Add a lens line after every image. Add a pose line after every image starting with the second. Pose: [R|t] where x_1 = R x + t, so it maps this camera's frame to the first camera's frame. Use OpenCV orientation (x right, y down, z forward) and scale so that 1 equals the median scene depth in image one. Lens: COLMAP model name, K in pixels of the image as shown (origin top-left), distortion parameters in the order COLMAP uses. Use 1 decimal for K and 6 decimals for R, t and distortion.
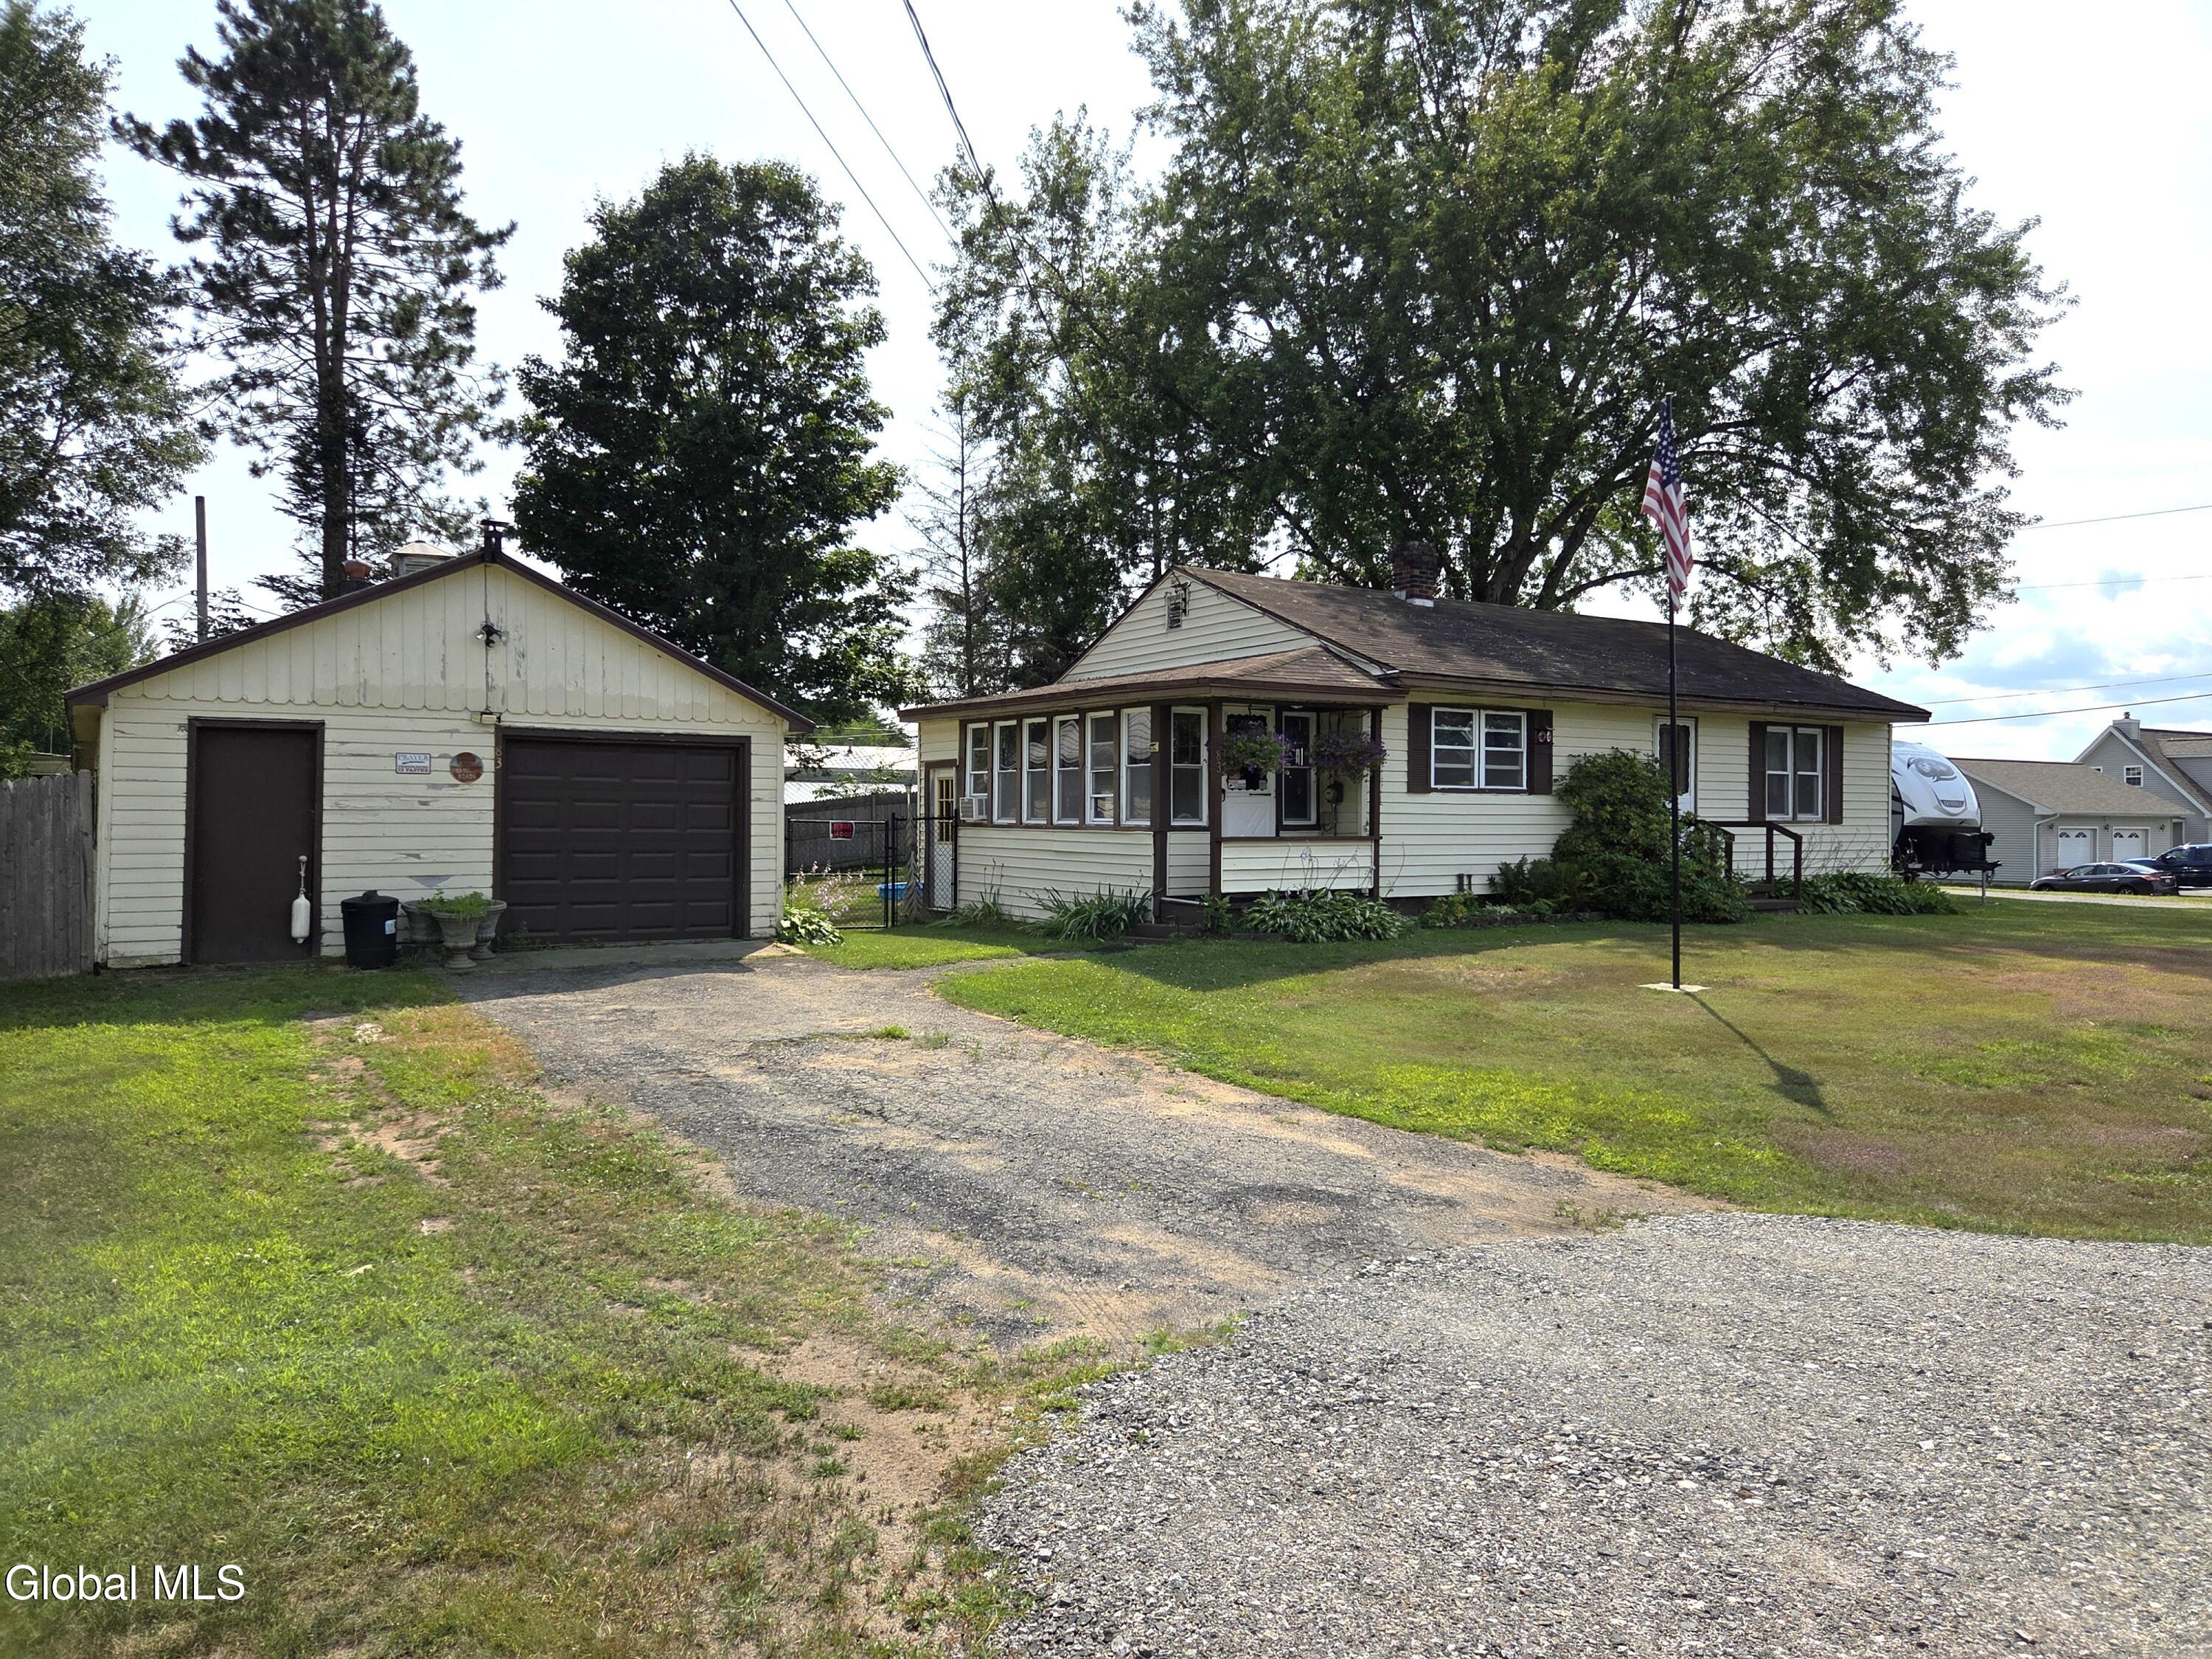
lens RADIAL K [[1374.0, 0, 1106.0], [0, 1374.0, 829.5], [0, 0, 1]] dist [0.078763, 0.000840]
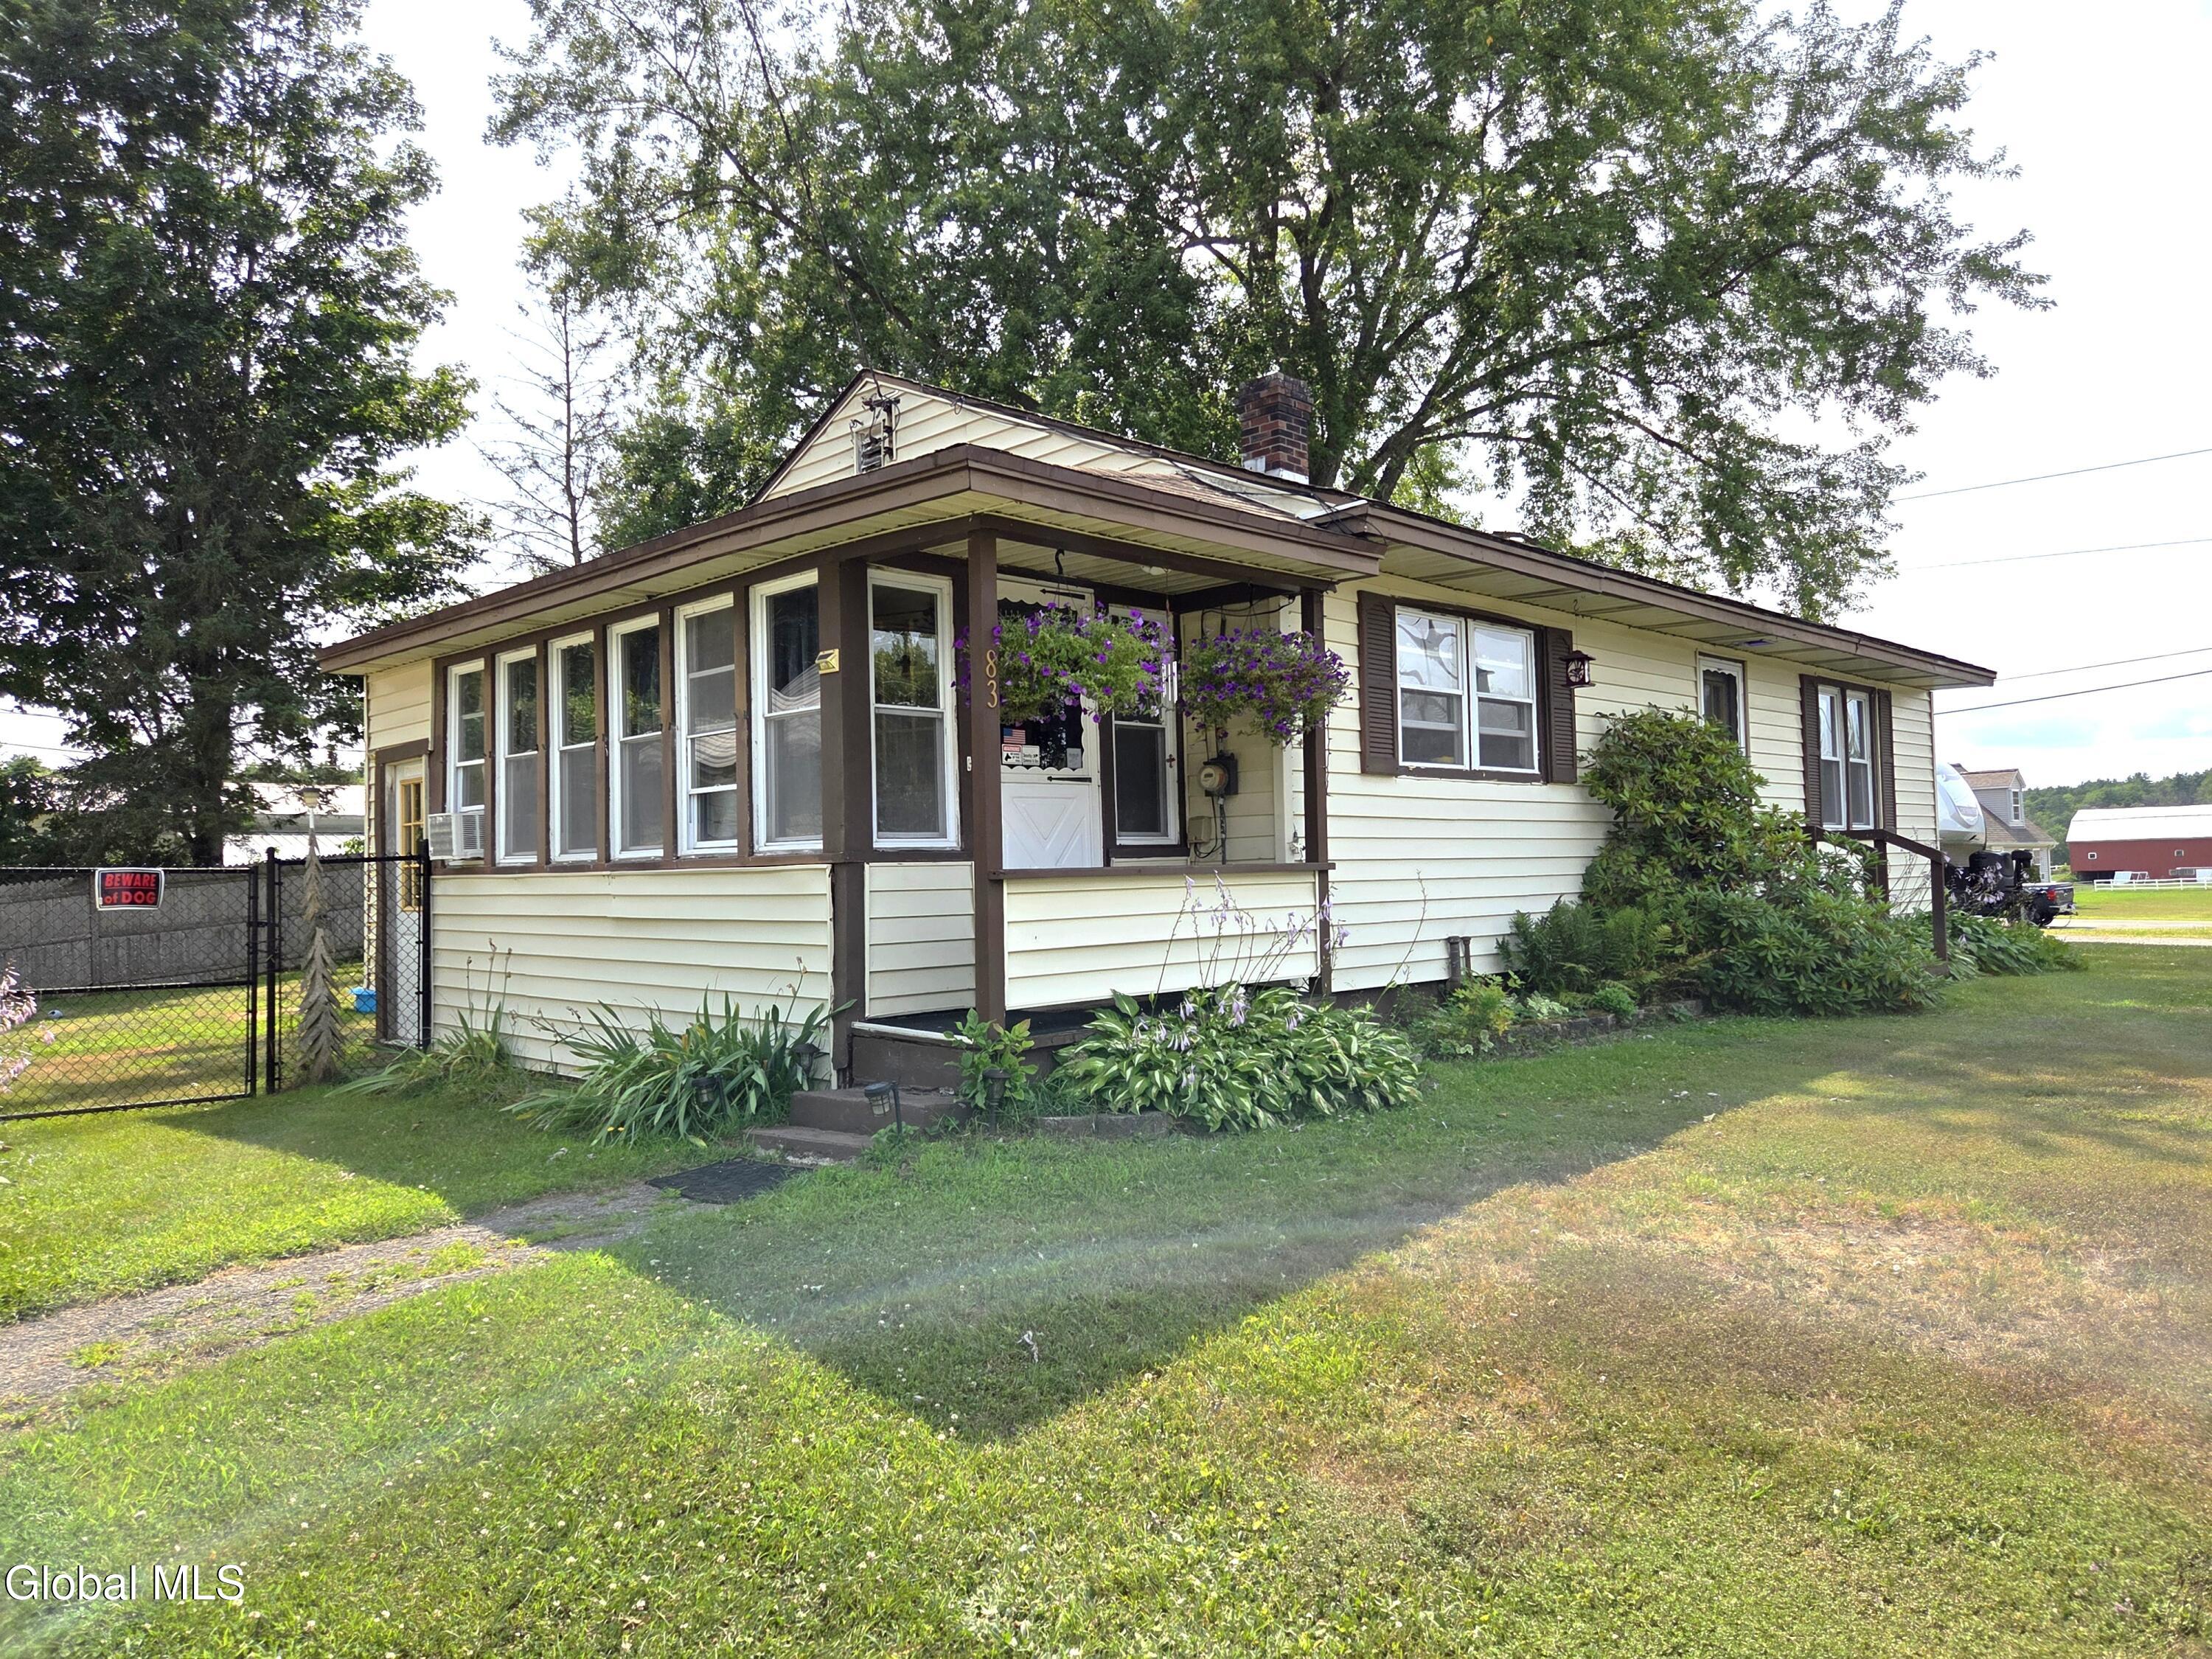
lens RADIAL K [[1507.9, 0, 1116.4], [0, 1507.9, 813.2], [0, 0, 1]] dist [0.105273, -0.088987]
pose [[0.978461, -0.018512, 0.205600, 0.023003], [0.028299, 0.998597, -0.044765, 0.008471], [-0.204483, 0.049619, 0.977612, 0.486128]]
